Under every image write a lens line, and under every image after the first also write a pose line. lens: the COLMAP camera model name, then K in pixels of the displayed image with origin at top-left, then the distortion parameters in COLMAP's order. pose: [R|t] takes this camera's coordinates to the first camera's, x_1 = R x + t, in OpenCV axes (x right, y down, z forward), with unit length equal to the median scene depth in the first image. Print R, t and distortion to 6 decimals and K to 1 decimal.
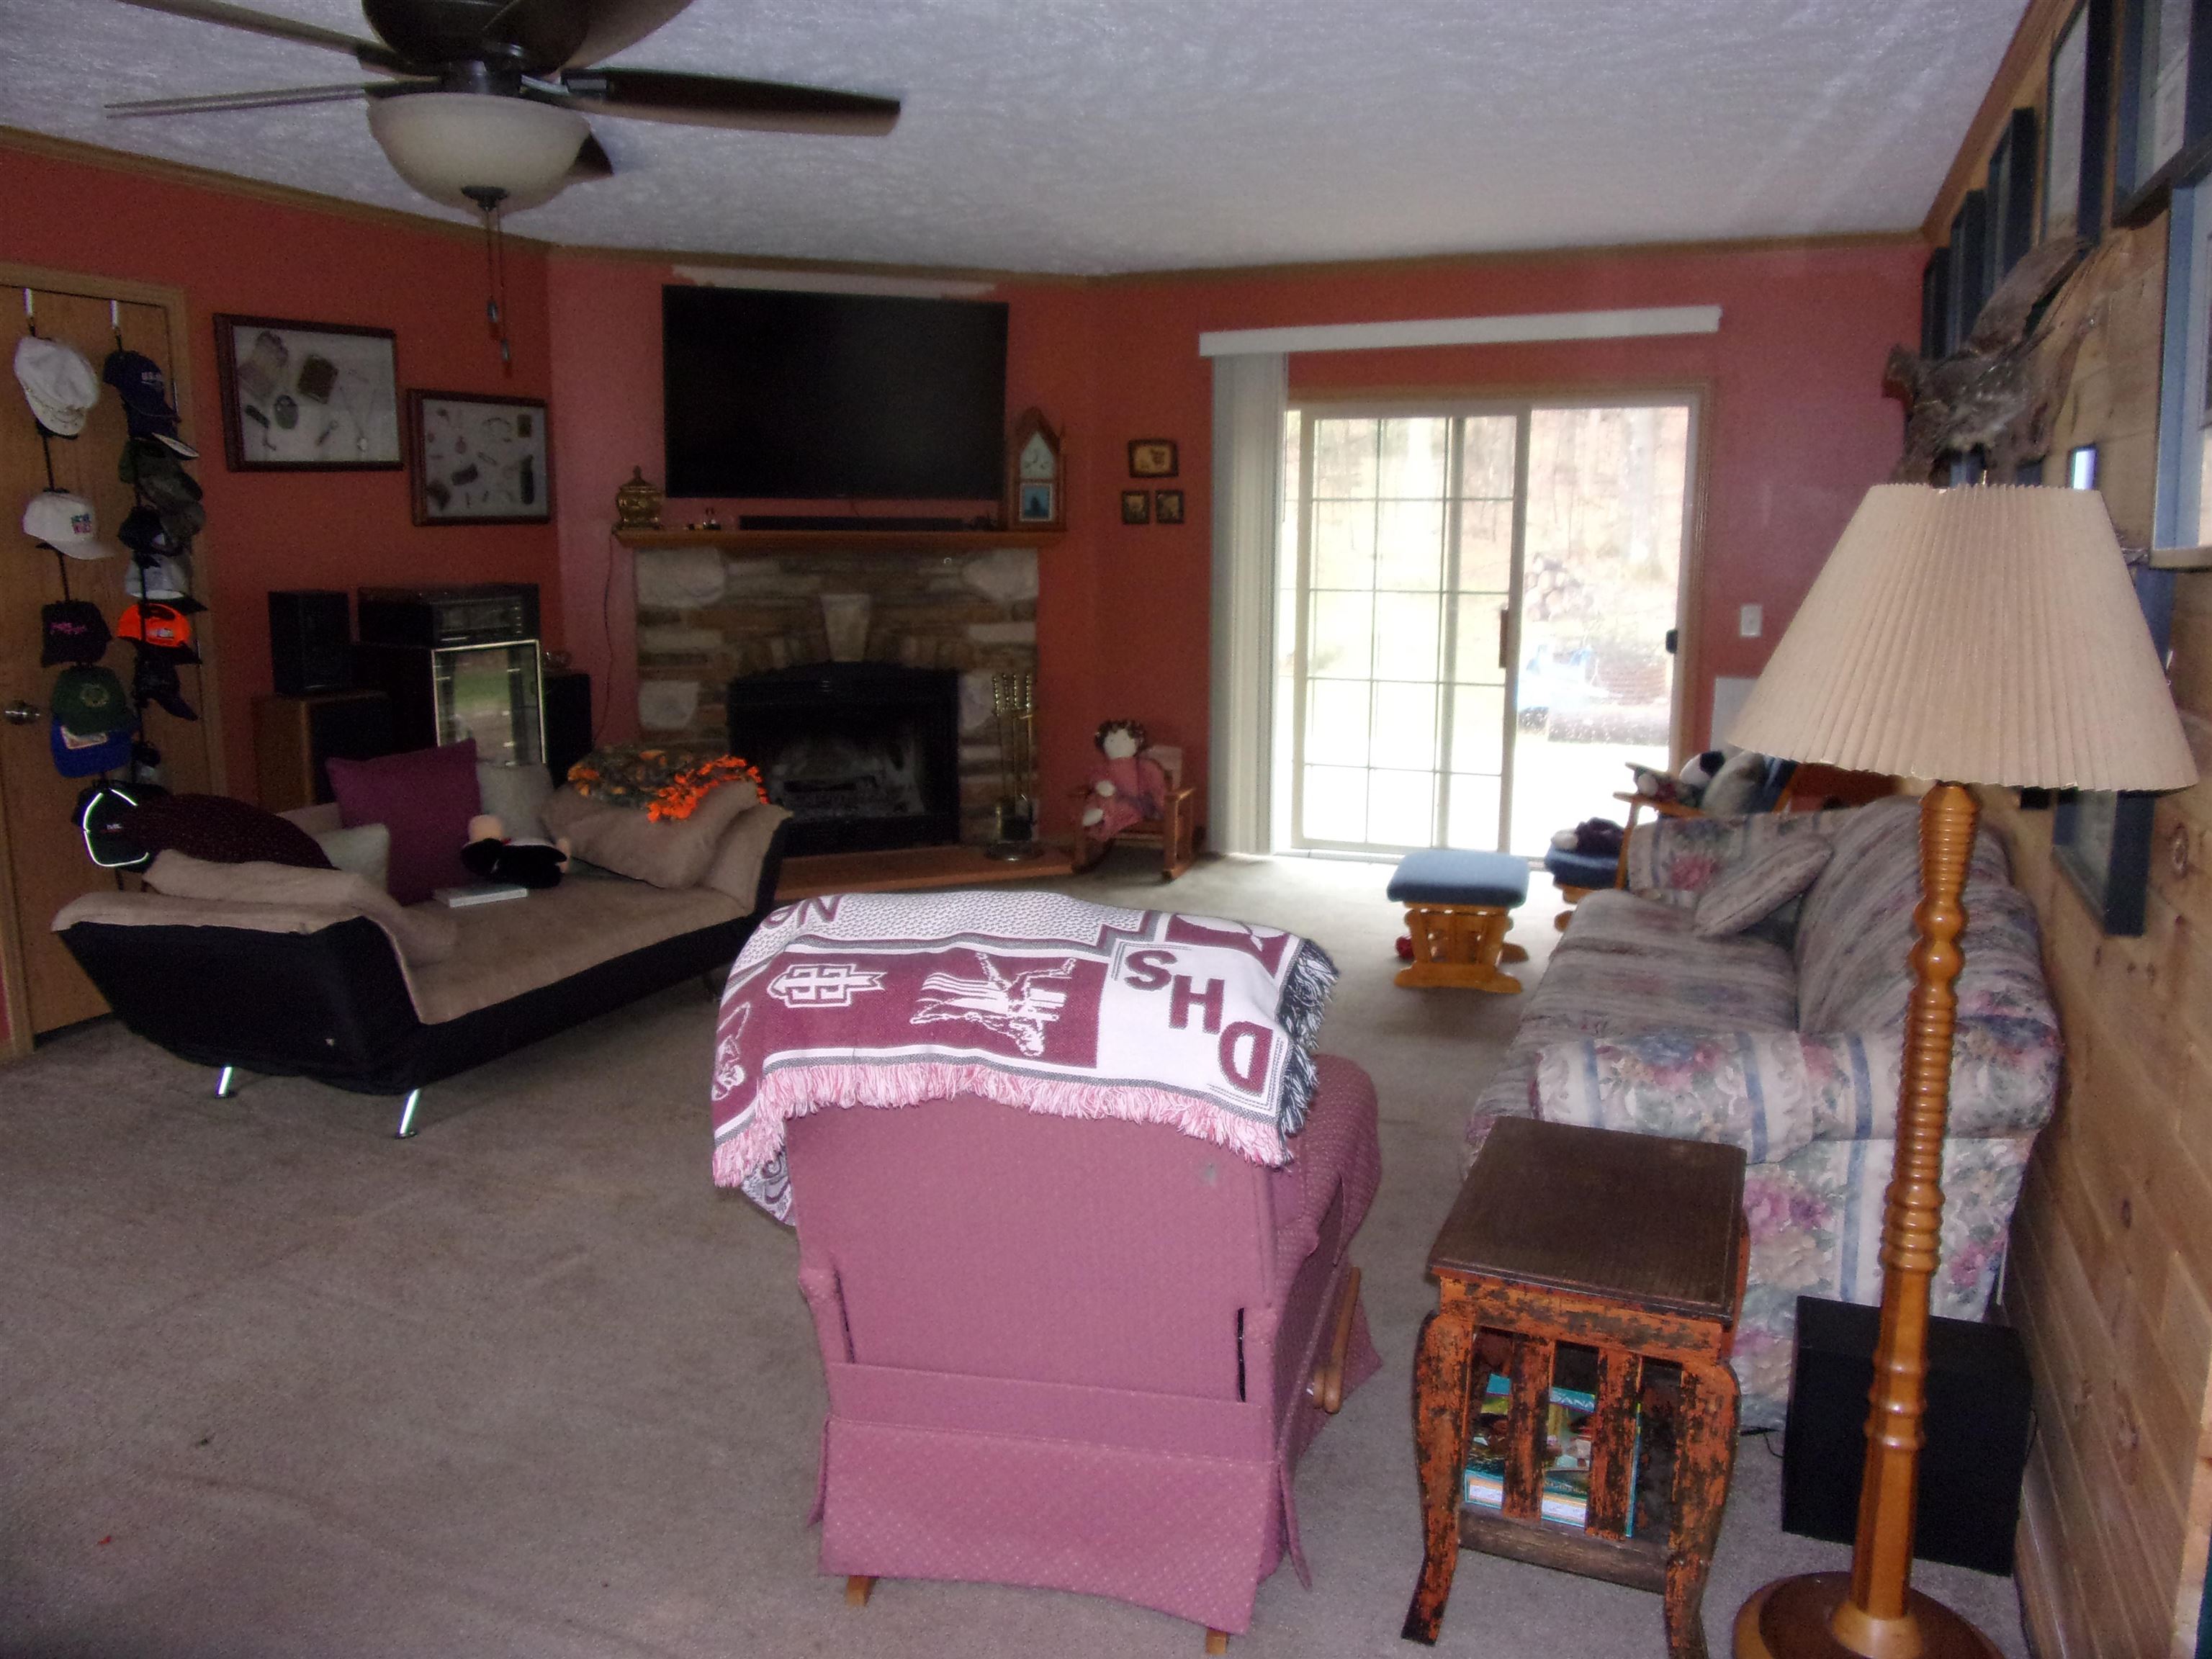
lens RADIAL K [[1588.6, 0, 1106.0], [0, 1588.6, 829.5], [0, 0, 1]] dist [-0.039262, -0.002311]
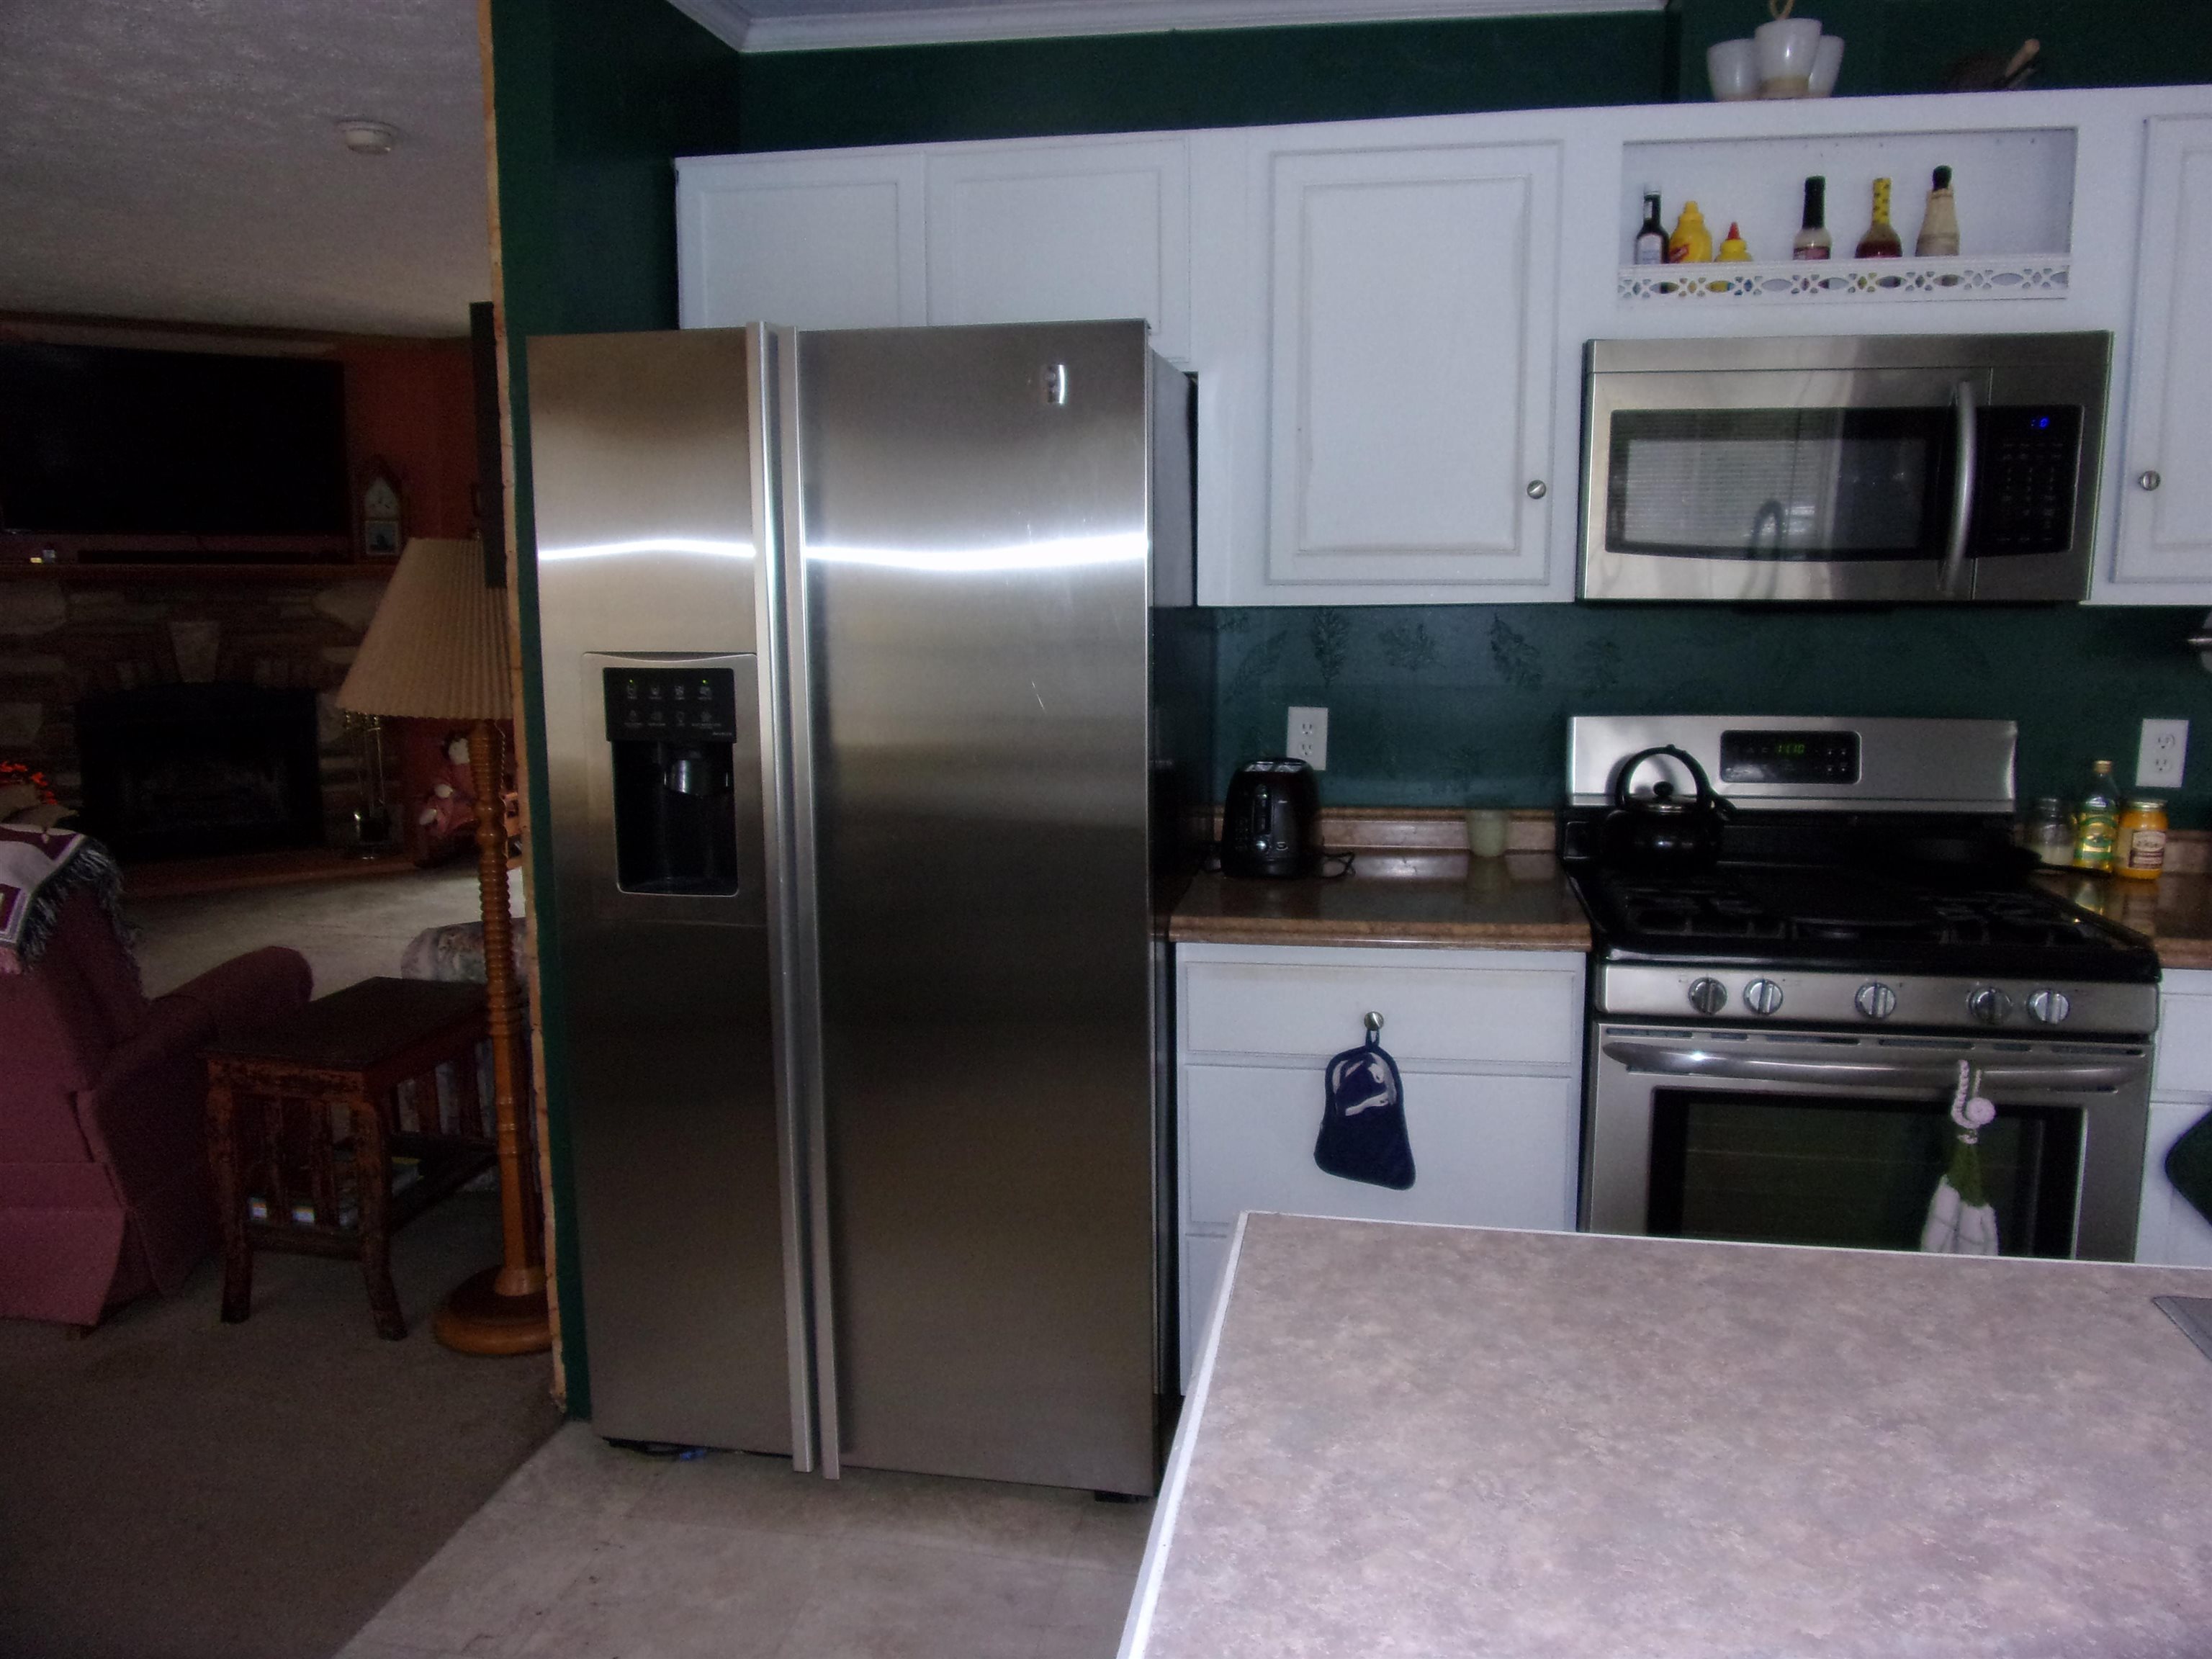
lens RADIAL K [[1588.6, 0, 1106.0], [0, 1588.6, 829.5], [0, 0, 1]] dist [-0.039262, -0.002311]
pose [[0.977740, -0.031685, 0.207412, 0.226753], [0.035574, 0.999254, -0.015049, 0.035234], [-0.206780, 0.022093, 0.978138, -0.193362]]
